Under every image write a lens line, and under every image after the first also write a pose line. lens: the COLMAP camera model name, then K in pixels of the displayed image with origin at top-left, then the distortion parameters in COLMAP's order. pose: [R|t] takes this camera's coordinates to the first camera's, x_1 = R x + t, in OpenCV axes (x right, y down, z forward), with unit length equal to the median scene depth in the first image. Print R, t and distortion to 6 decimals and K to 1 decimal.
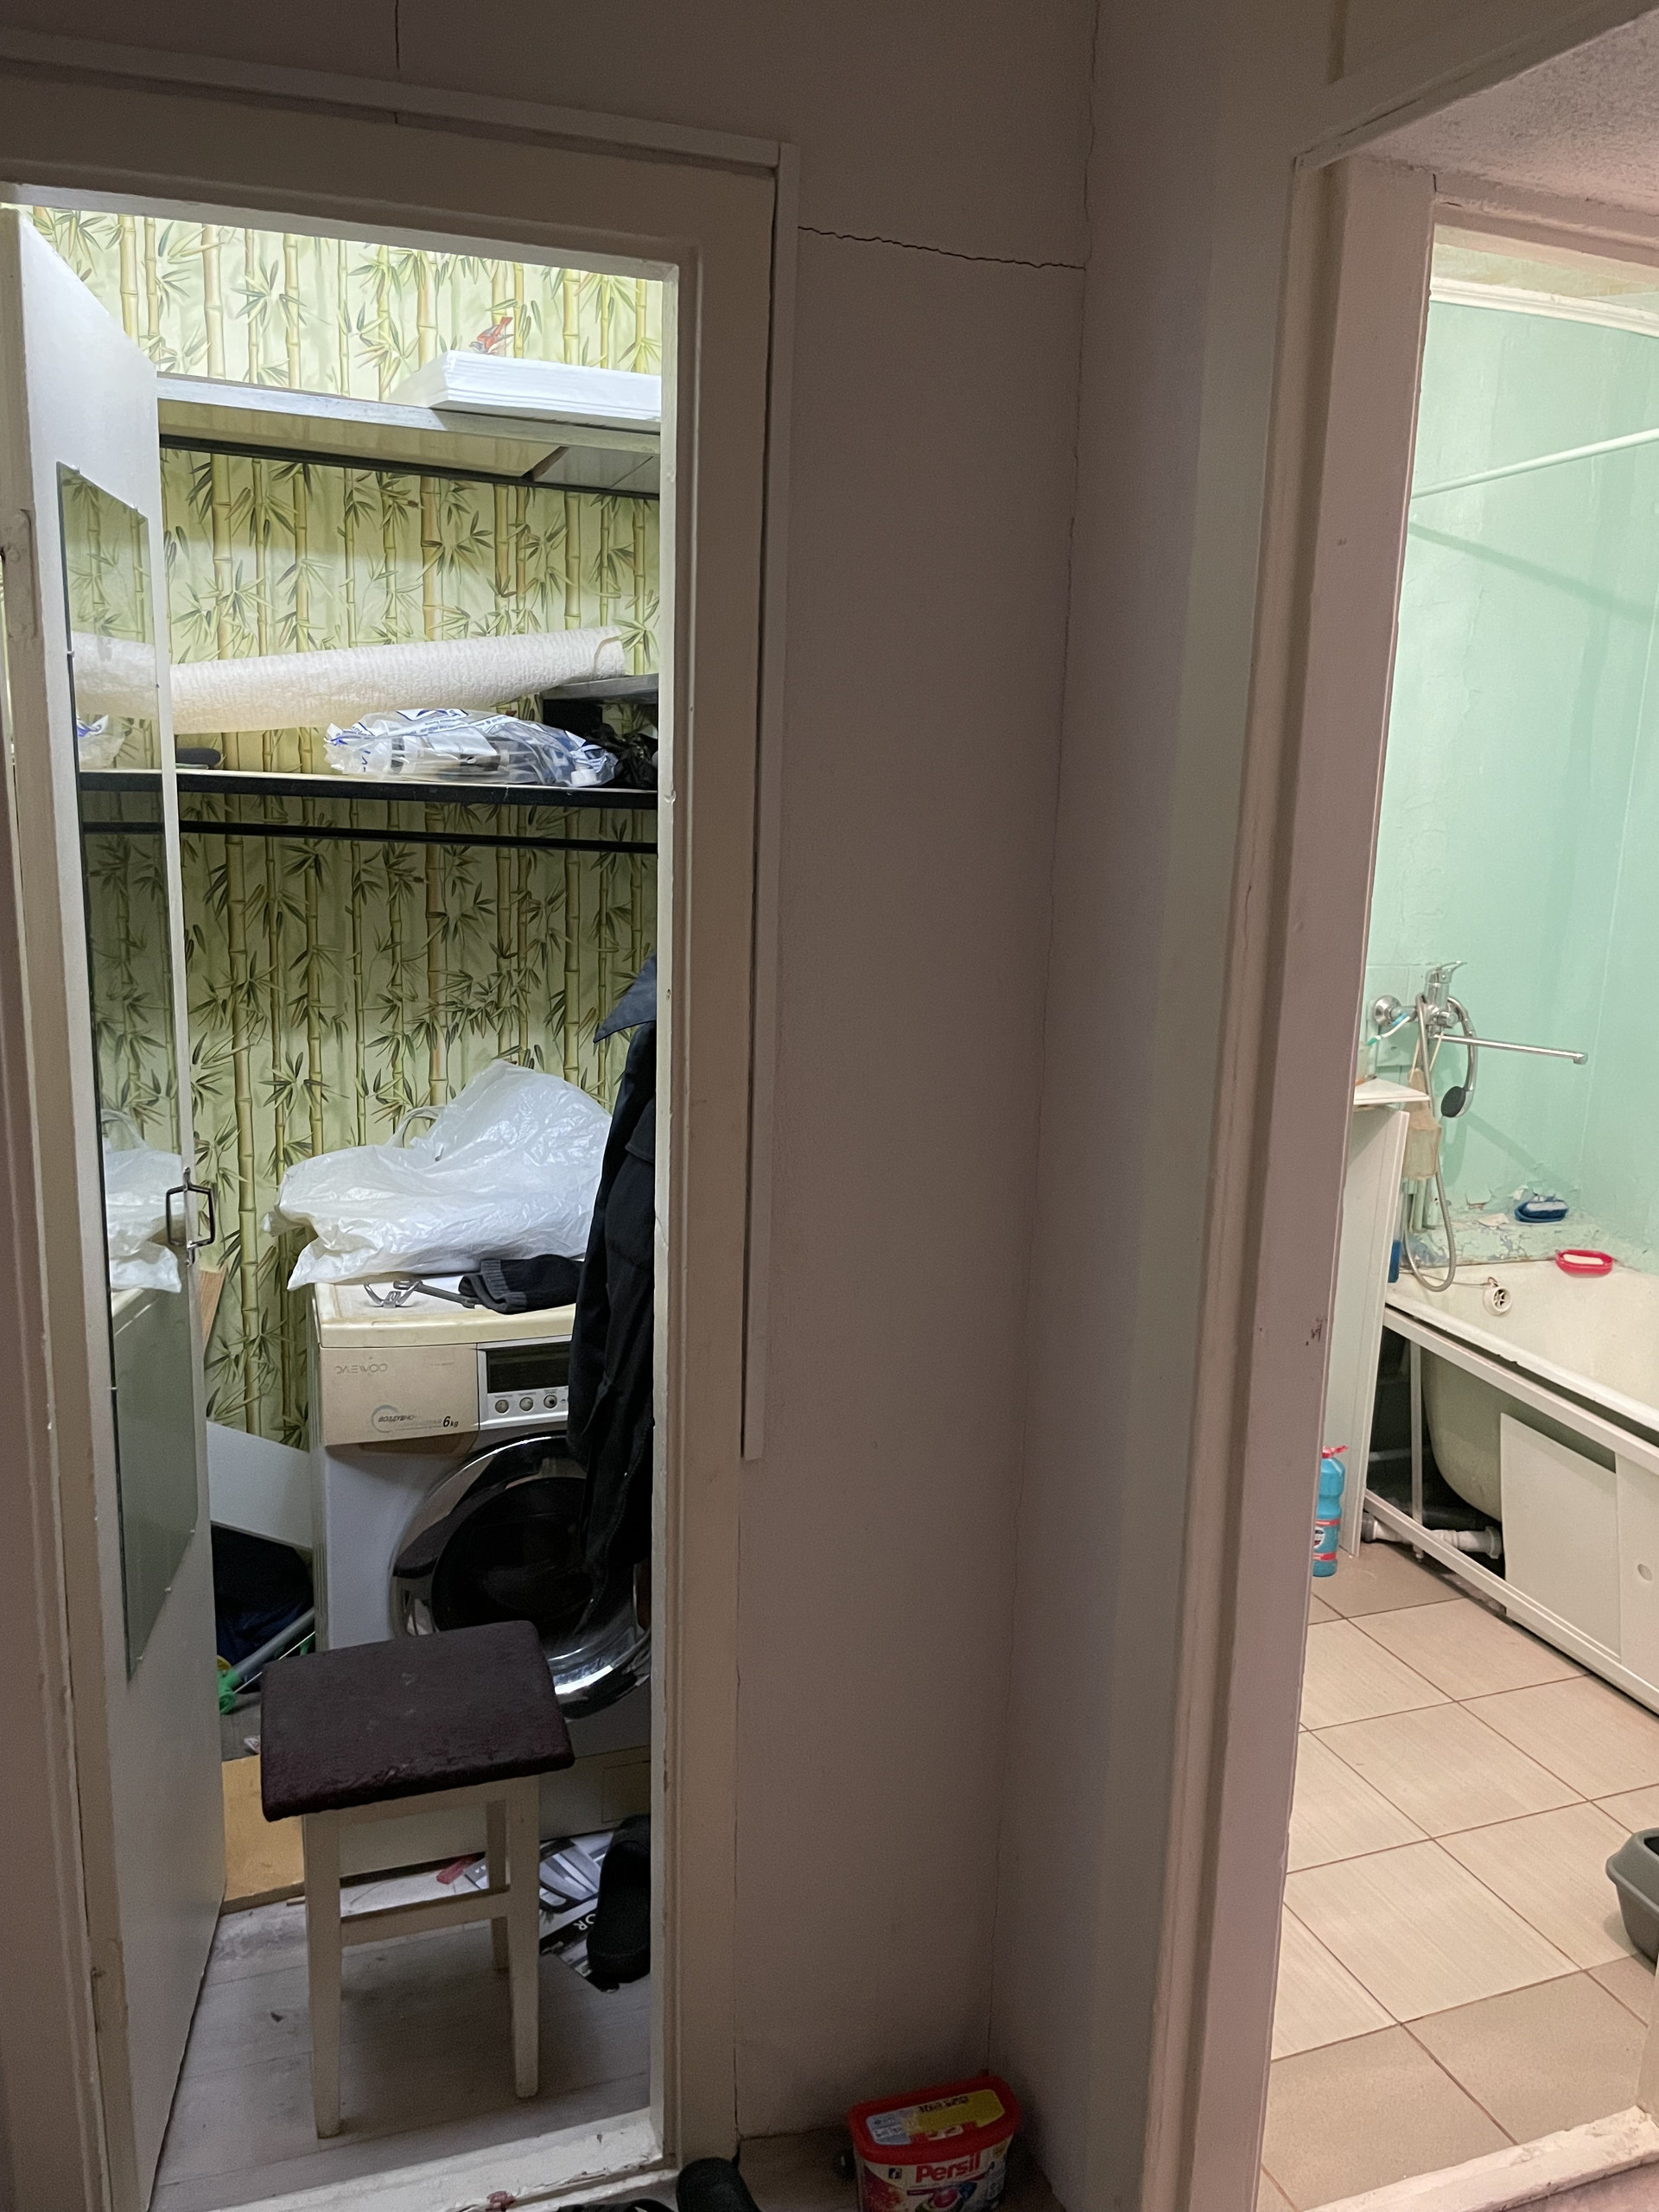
lens RADIAL K [[1831.3, 0, 829.5], [0, 1831.3, 1106.0], [0, 0, 1]] dist [0.063496, 0.001012]
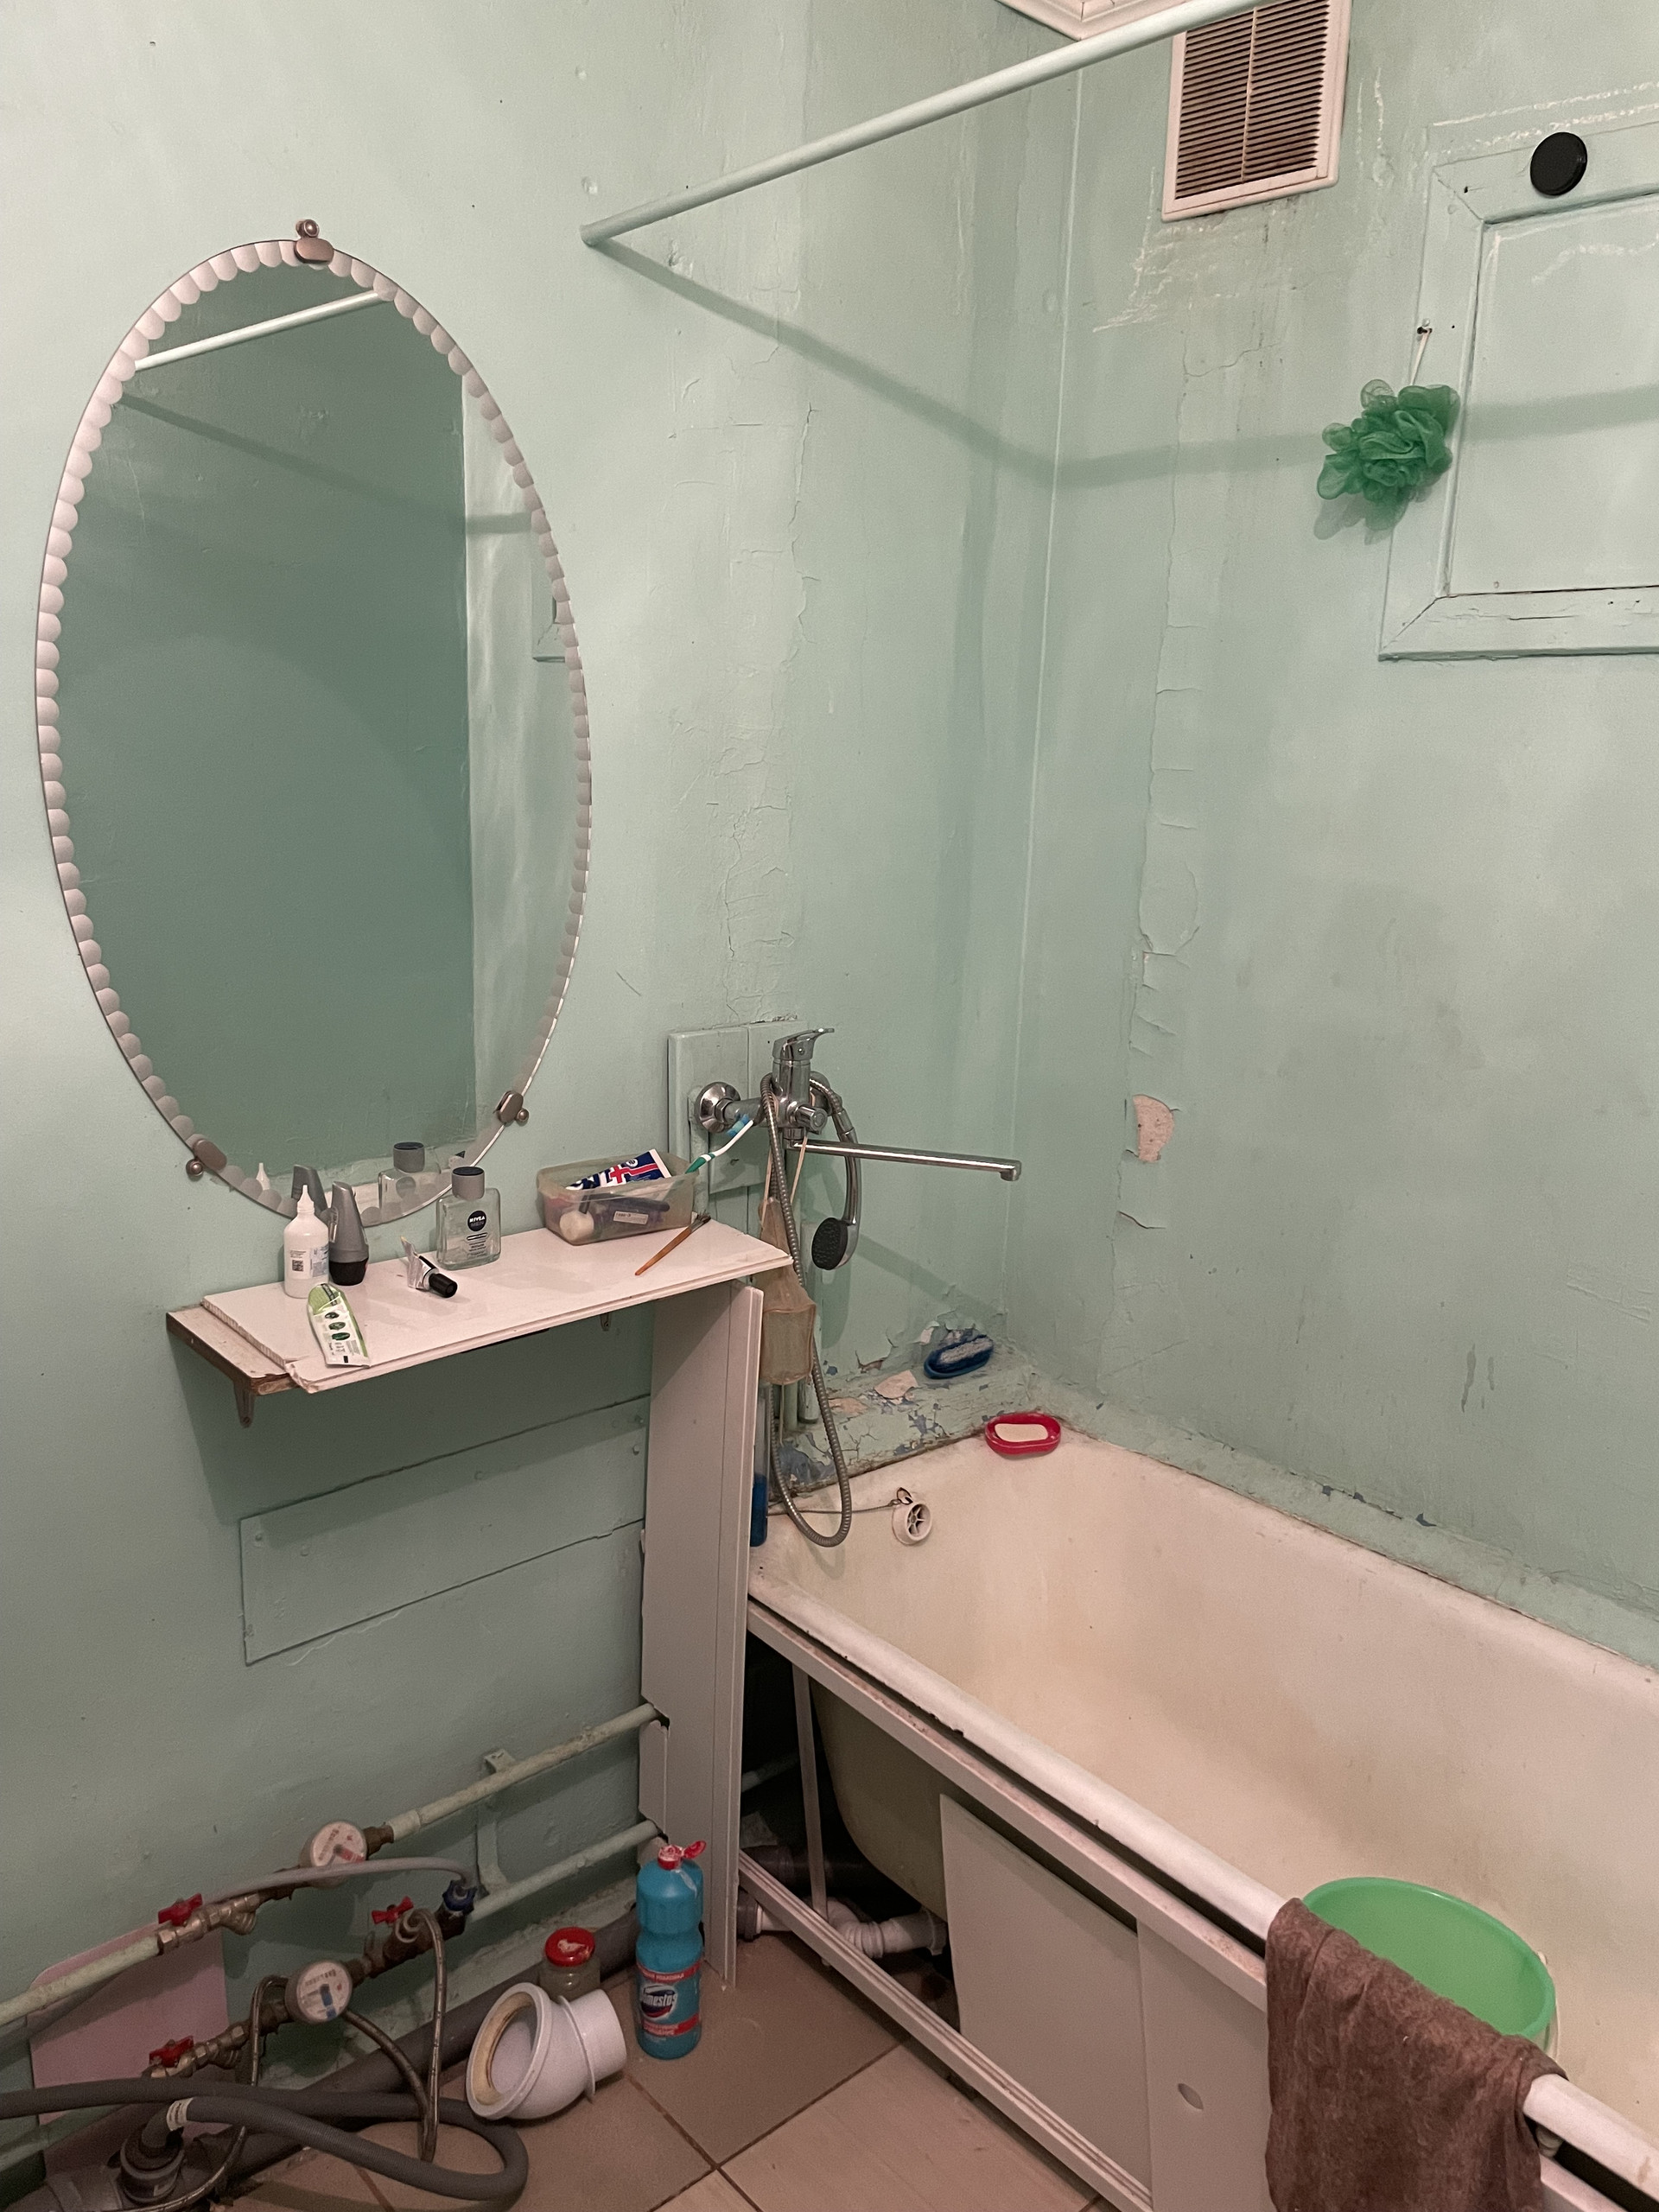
lens RADIAL K [[1831.3, 0, 829.5], [0, 1831.3, 1106.0], [0, 0, 1]] dist [0.063496, 0.001012]
pose [[0.943678, -0.082054, 0.320530, 0.141093], [0.069606, 0.996315, 0.050121, -0.079551], [-0.323462, -0.024987, 0.945911, 0.408359]]
